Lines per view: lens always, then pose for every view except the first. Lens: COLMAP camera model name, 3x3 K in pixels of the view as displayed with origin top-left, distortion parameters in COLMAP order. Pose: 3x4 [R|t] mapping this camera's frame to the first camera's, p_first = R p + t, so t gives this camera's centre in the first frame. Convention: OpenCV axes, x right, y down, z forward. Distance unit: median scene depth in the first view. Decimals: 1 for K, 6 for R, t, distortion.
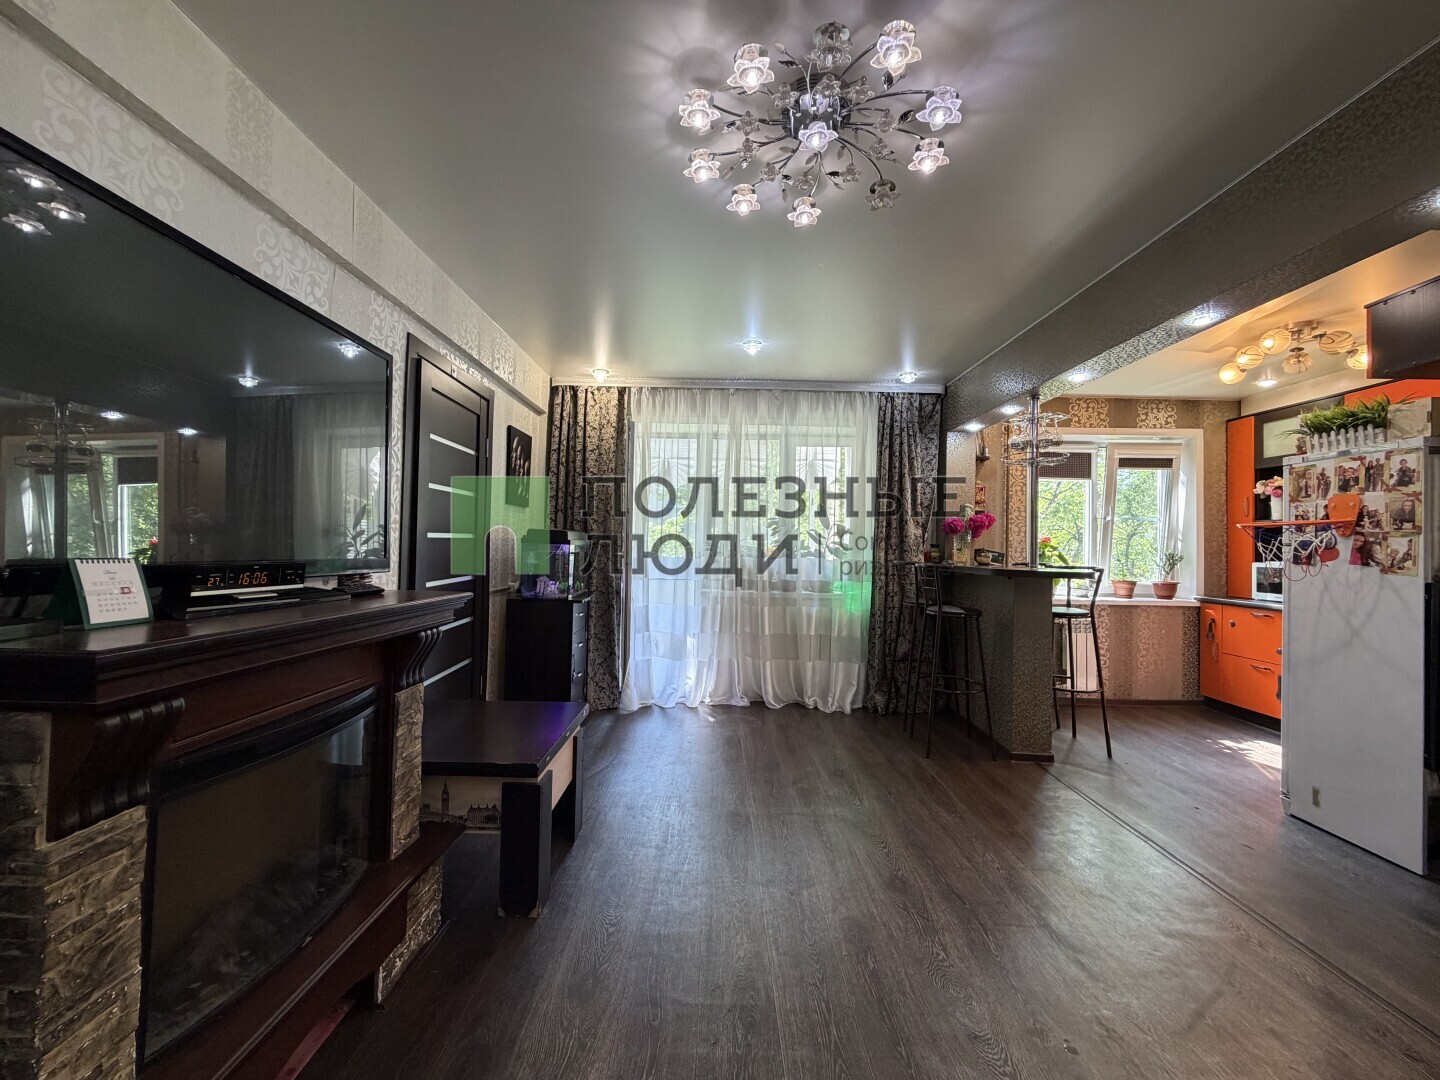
lens RADIAL K [[576.3, 0, 713.8], [0, 576.3, 538.2], [0, 0, 1]] dist [0.001047, 0.000164]
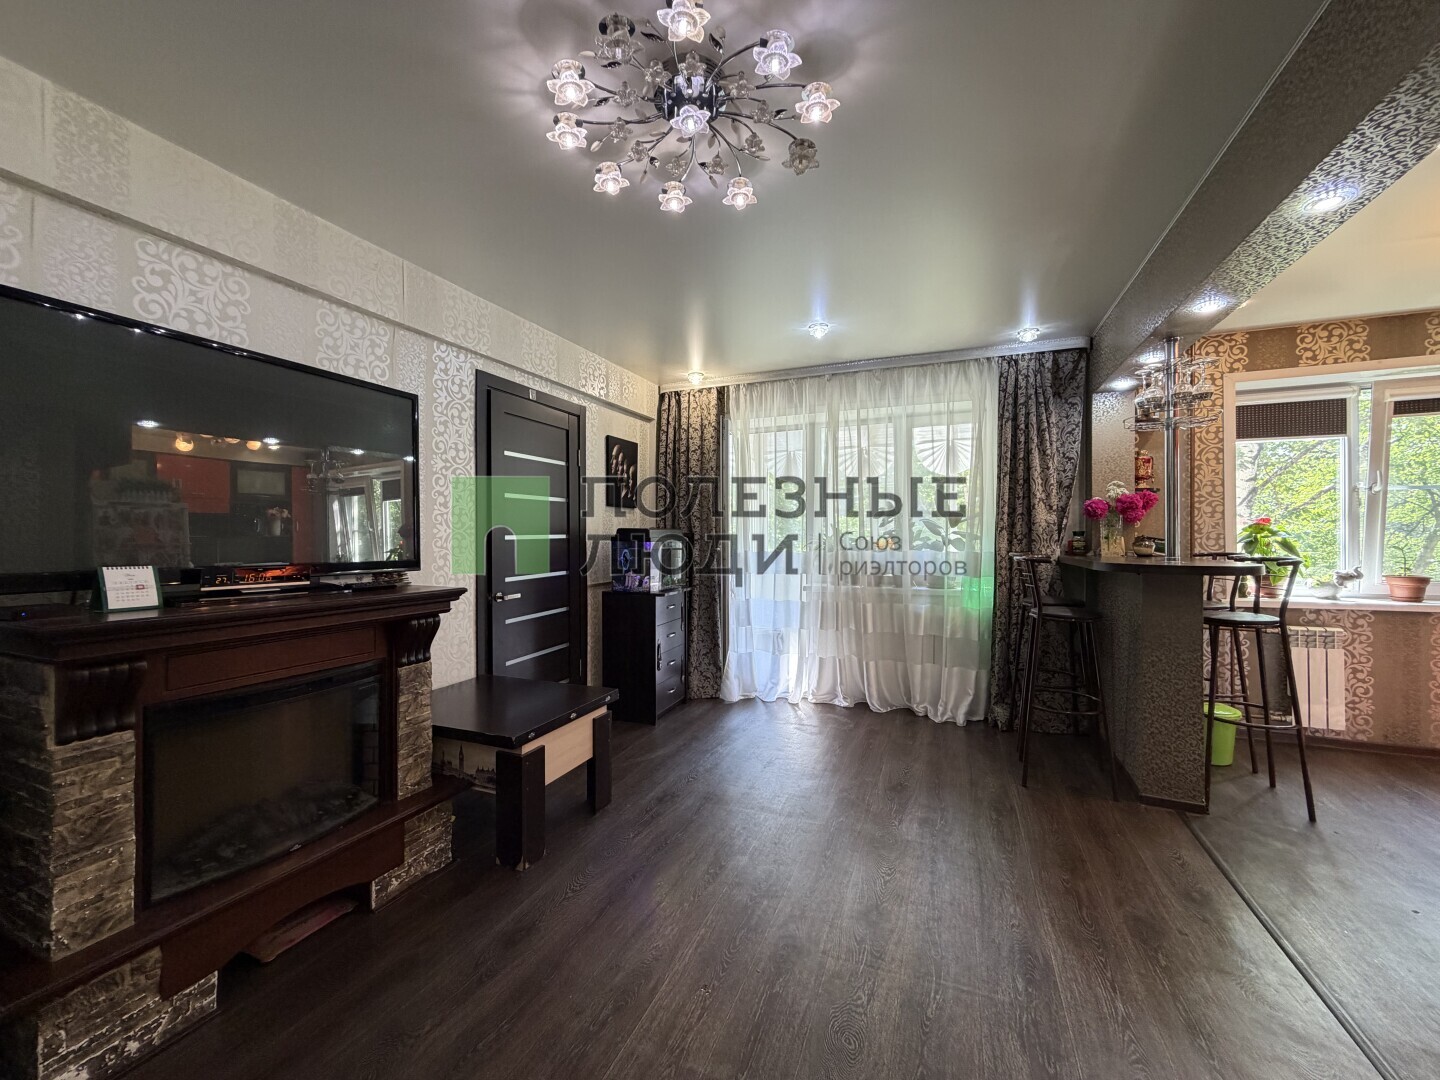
lens RADIAL K [[576.3, 0, 714.6], [0, 576.3, 537.9], [0, 0, 1]] dist [0.001047, 0.000164]
pose [[0.926664, -0.021801, -0.375259, 0.232881], [0.027096, 0.999594, 0.008838, -0.002343], [0.374914, -0.018358, 0.926878, 0.043828]]
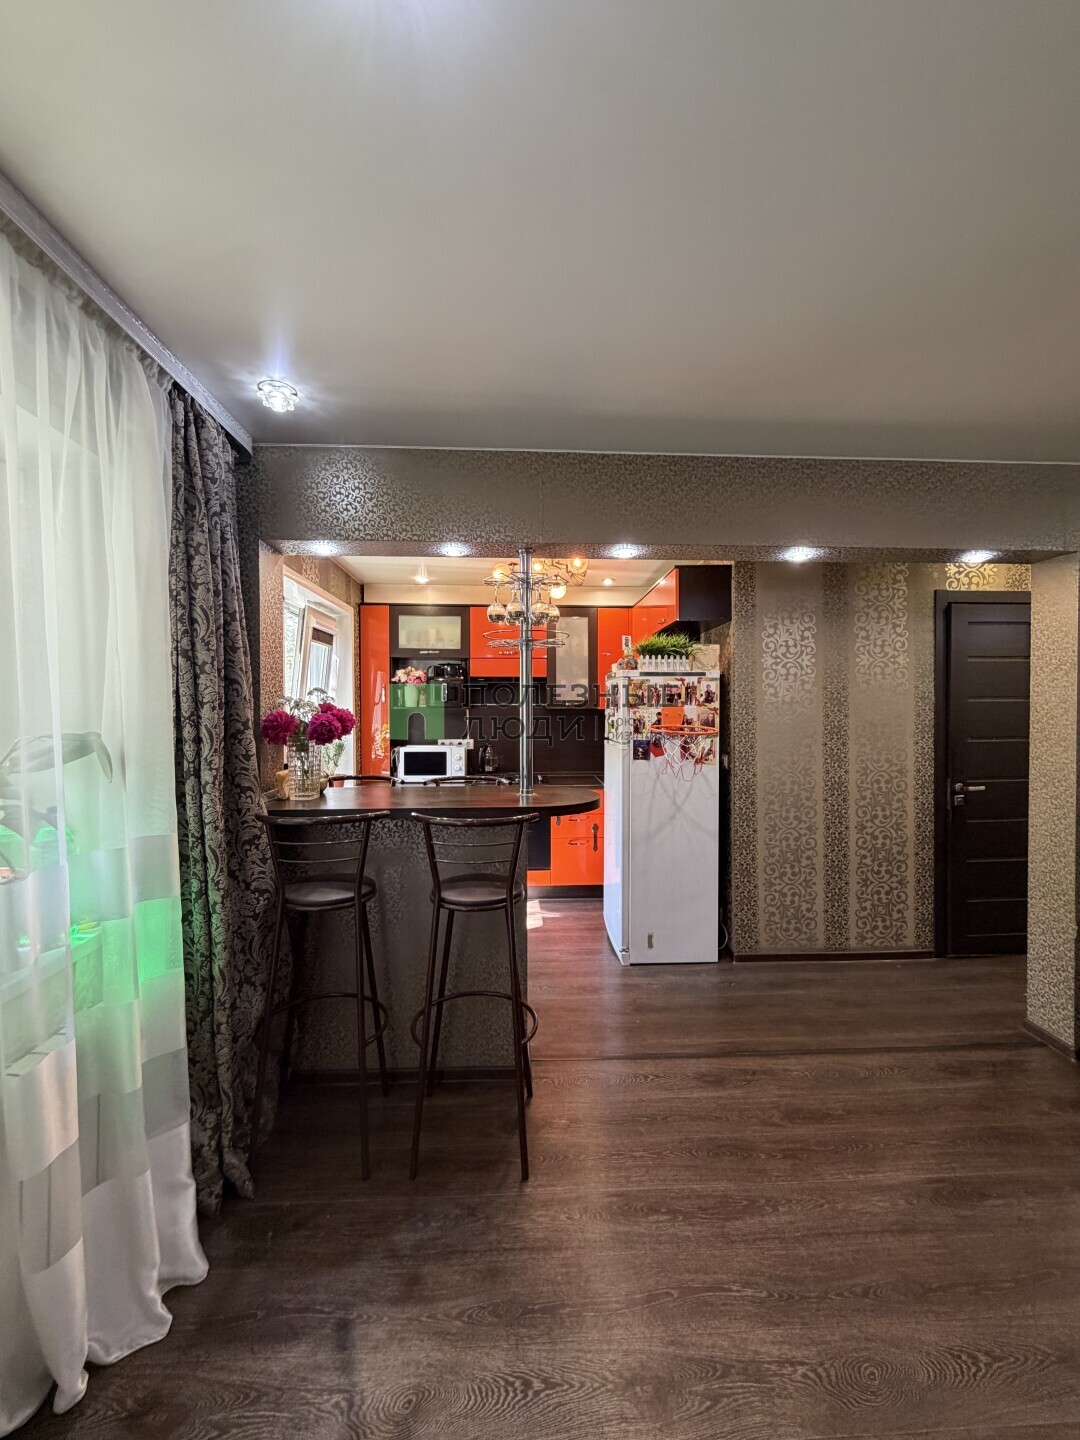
lens RADIAL K [[576.3, 0, 540.1], [0, 576.3, 718.4], [0, 0, 1]] dist [0.001047, 0.000164]
pose [[-0.060661, -0.037023, 0.997472, -0.126827], [-0.015911, 0.999221, 0.036120, -0.055847], [-0.998032, -0.013680, -0.061203, 0.865271]]
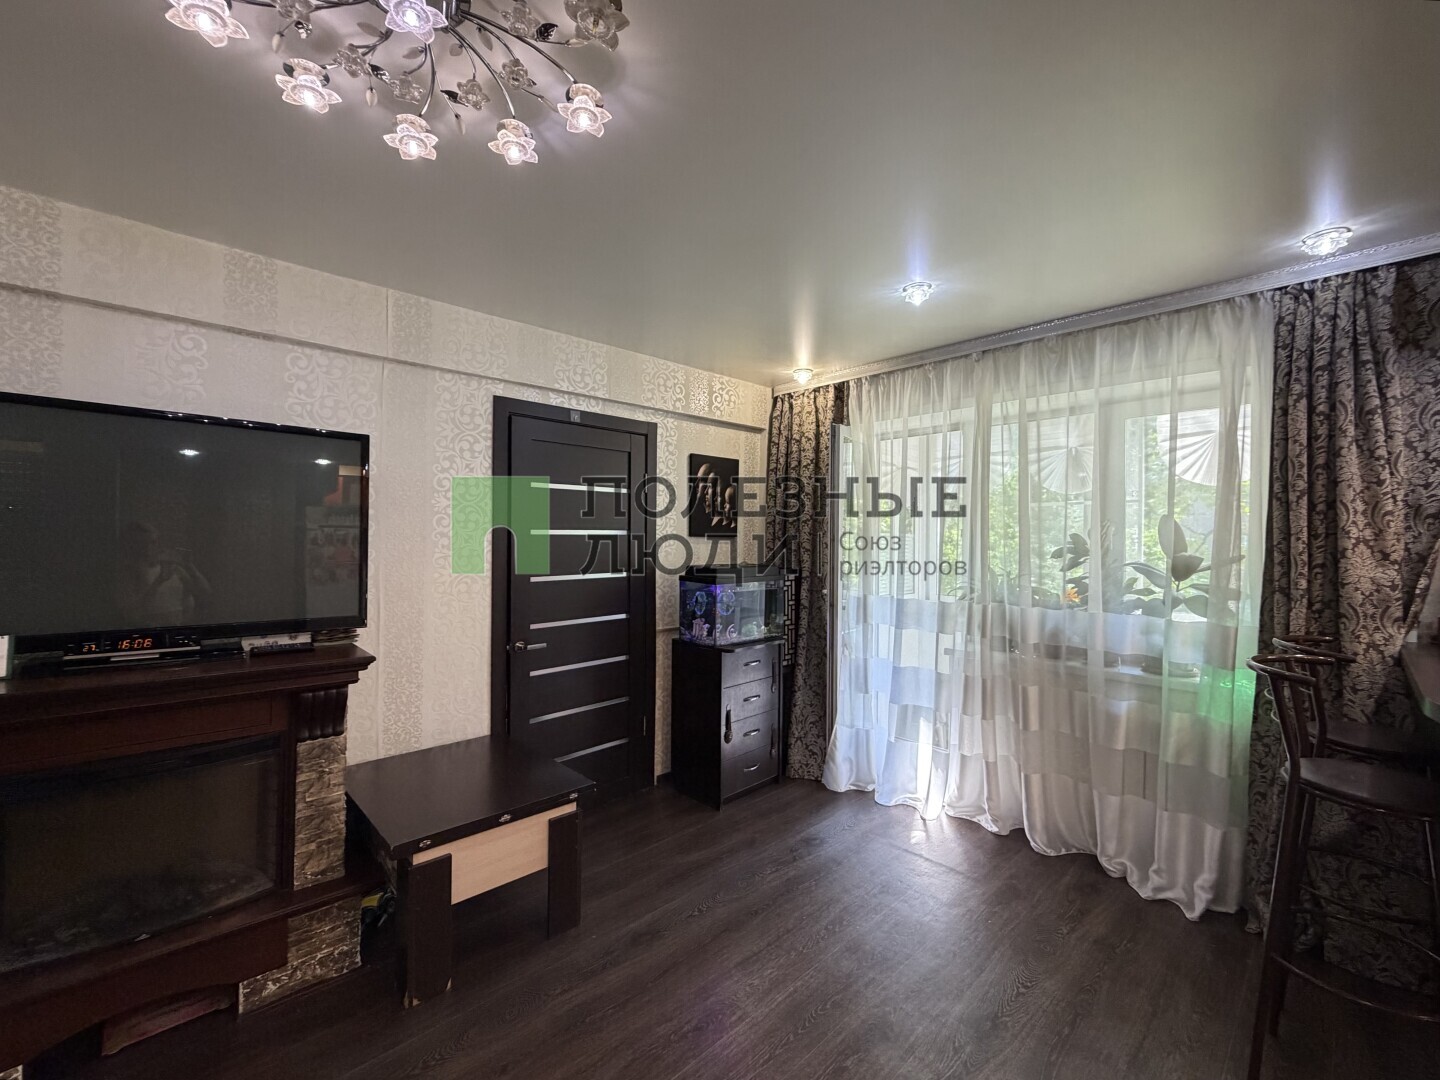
lens RADIAL K [[602.7, 0, 714.3], [0, 602.7, 538.2], [0, 0, 1]] dist [-0.000080, 0.000534]
pose [[0.689294, -0.013398, -0.724358, 0.362457], [0.013320, 0.999894, -0.005819, -0.047529], [0.724359, -0.005637, 0.689400, 0.325127]]
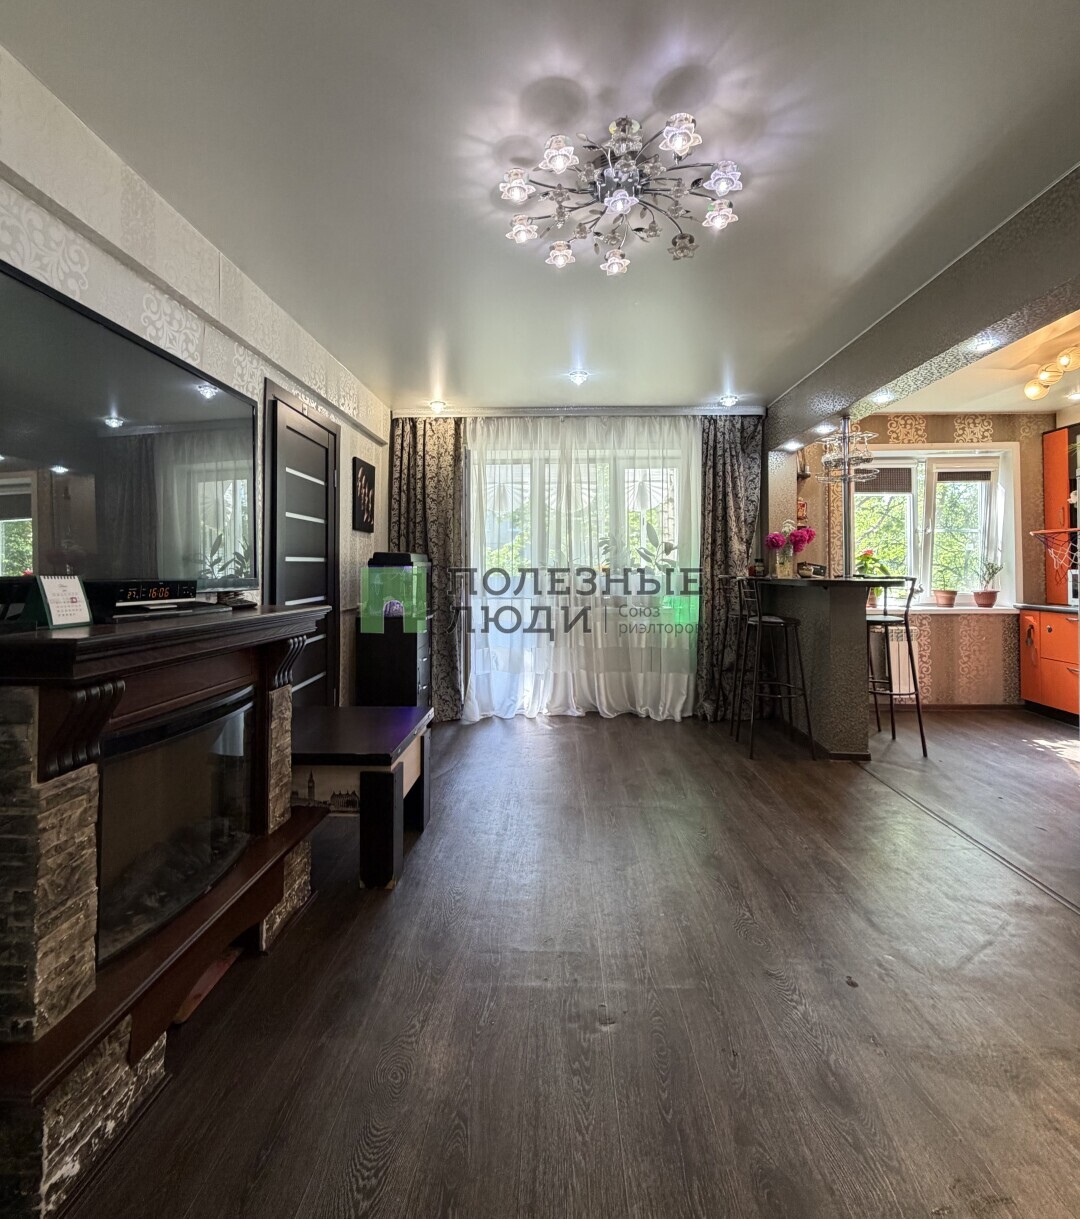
lens RADIAL K [[577.3, 0, 539.3], [0, 577.3, 561.6], [0, 0, 1]] dist [0.000128, 0.000812]
pose [[0.999434, -0.021729, -0.025668, 0.012874], [0.021743, 0.999764, 0.000243, 0.006980], [0.025657, -0.000801, 0.999670, -0.064970]]
